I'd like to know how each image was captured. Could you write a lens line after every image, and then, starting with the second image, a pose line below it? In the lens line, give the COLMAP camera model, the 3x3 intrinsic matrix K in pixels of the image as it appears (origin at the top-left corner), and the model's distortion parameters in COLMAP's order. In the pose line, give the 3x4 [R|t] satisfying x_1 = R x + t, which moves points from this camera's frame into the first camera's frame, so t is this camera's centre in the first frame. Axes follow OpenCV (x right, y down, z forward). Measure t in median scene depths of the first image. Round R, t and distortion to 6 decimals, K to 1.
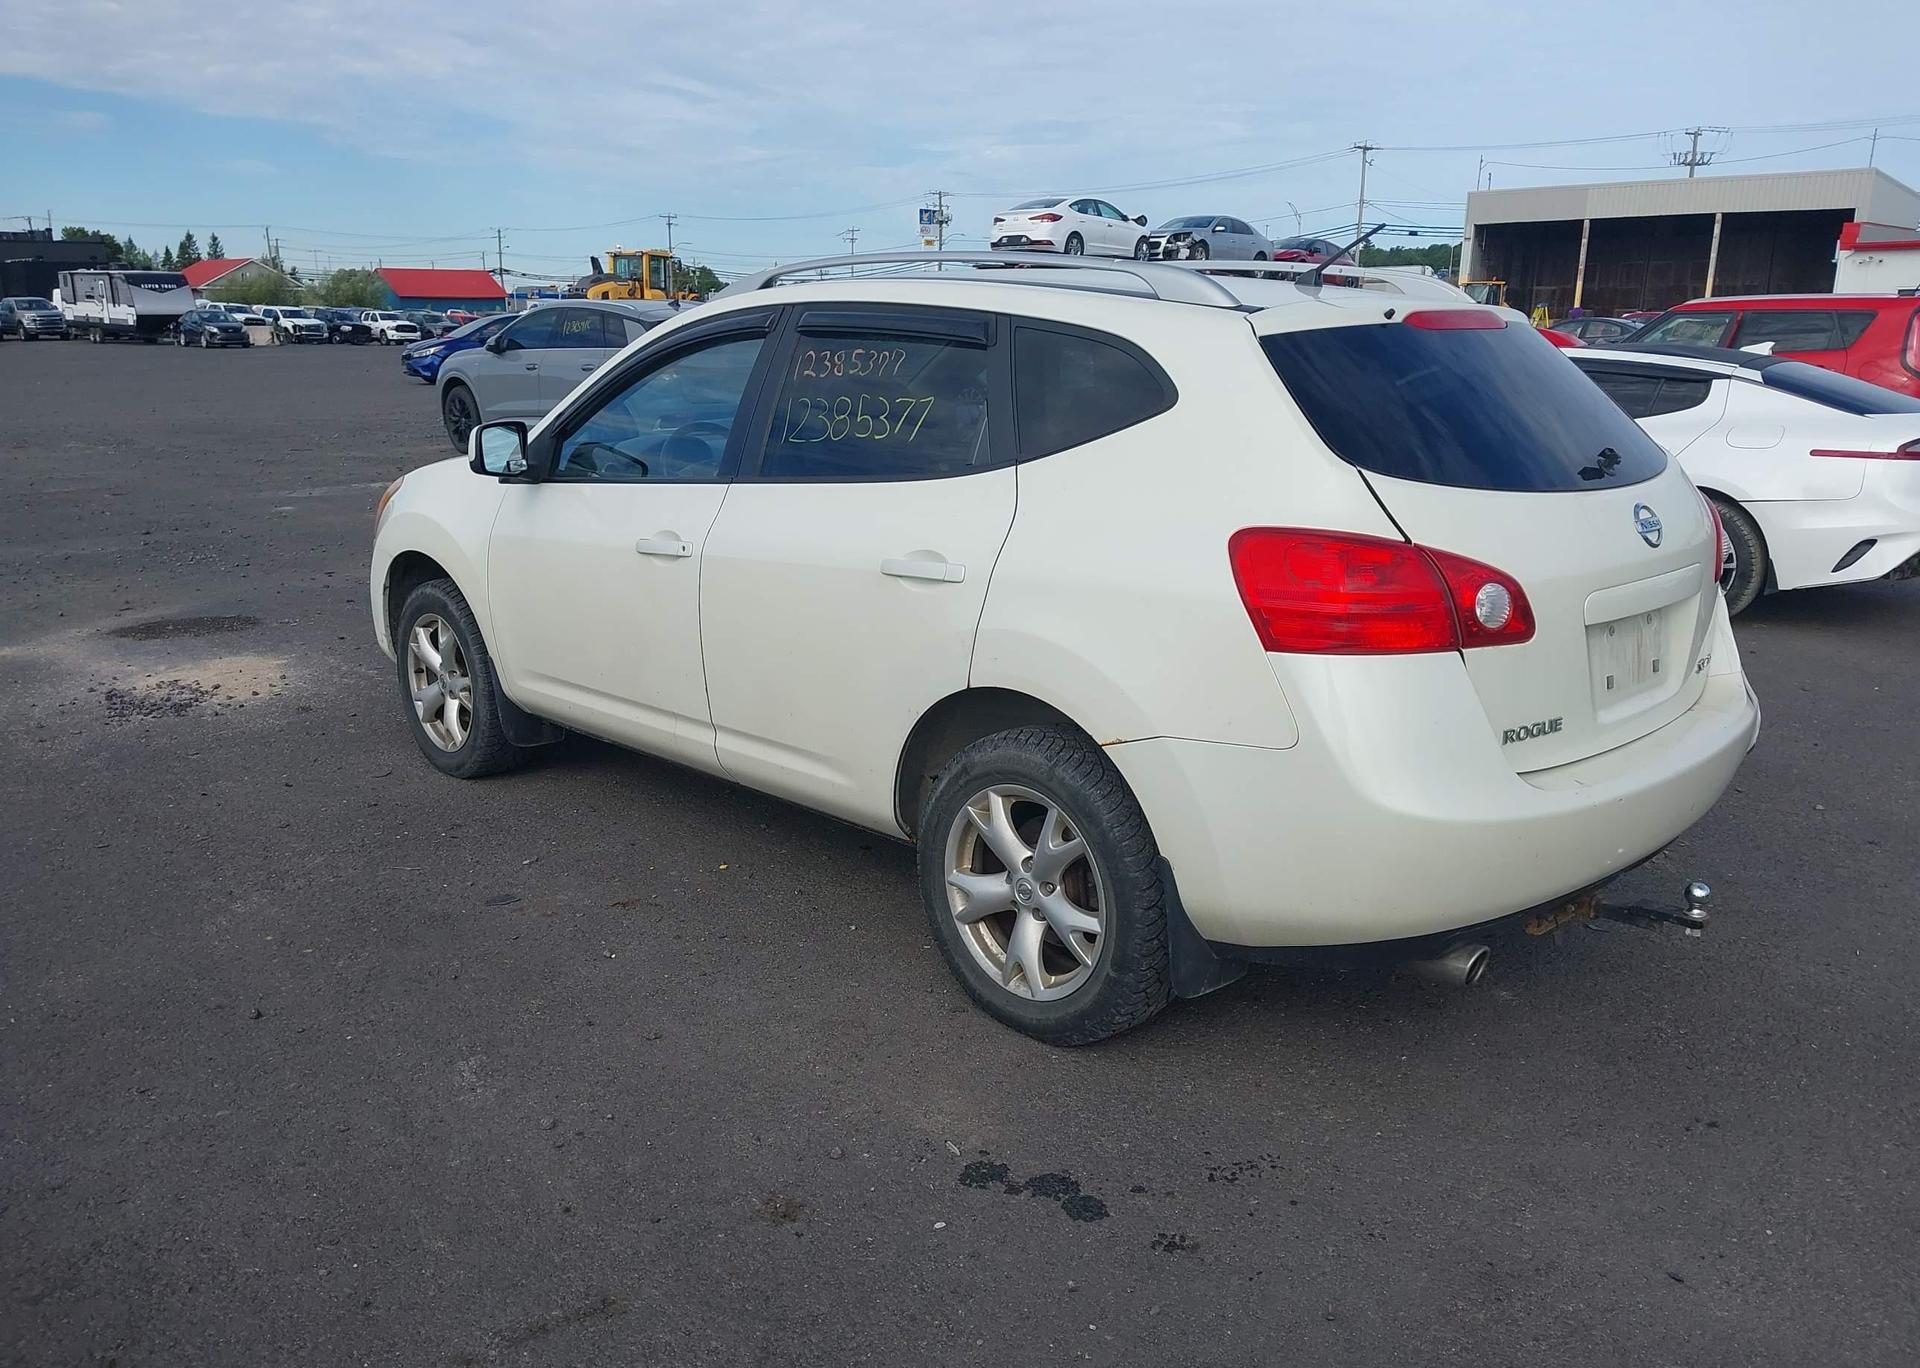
lens RADIAL K [[1942.9, 0, 933.6], [0, 1942.9, 699.4], [0, 0, 1]] dist [0.030652, -0.030000]
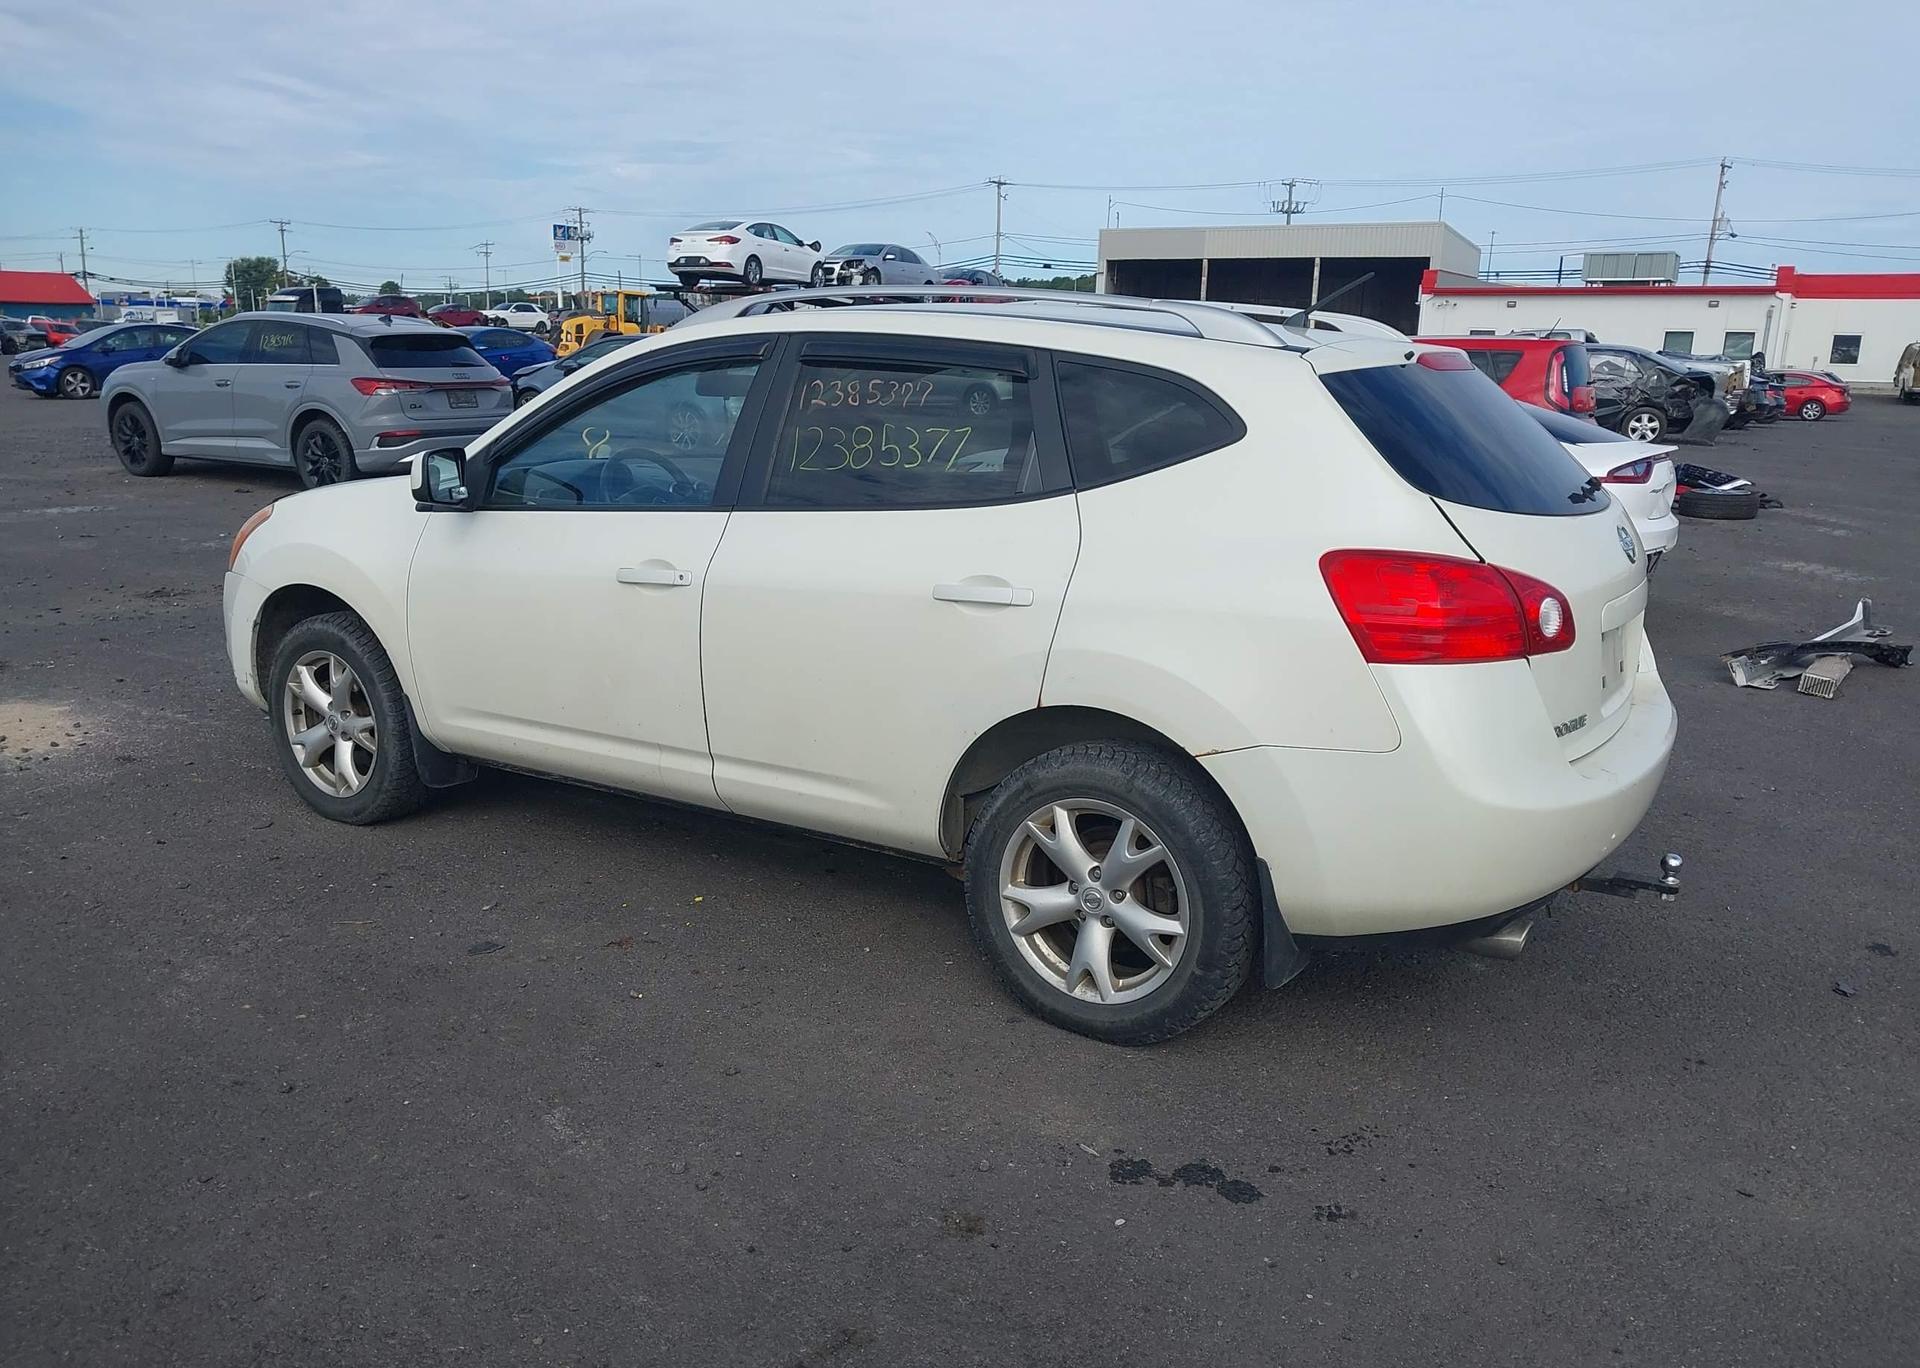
lens RADIAL K [[1960.5, 0, 960.0], [0, 1960.5, 684.0], [0, 0, 1]] dist [0.023537, -0.017577]
pose [[0.955967, -0.031811, 0.291744, -0.242850], [0.036831, 0.999253, -0.011729, -0.005680], [-0.291153, 0.021958, 0.956425, 0.007683]]
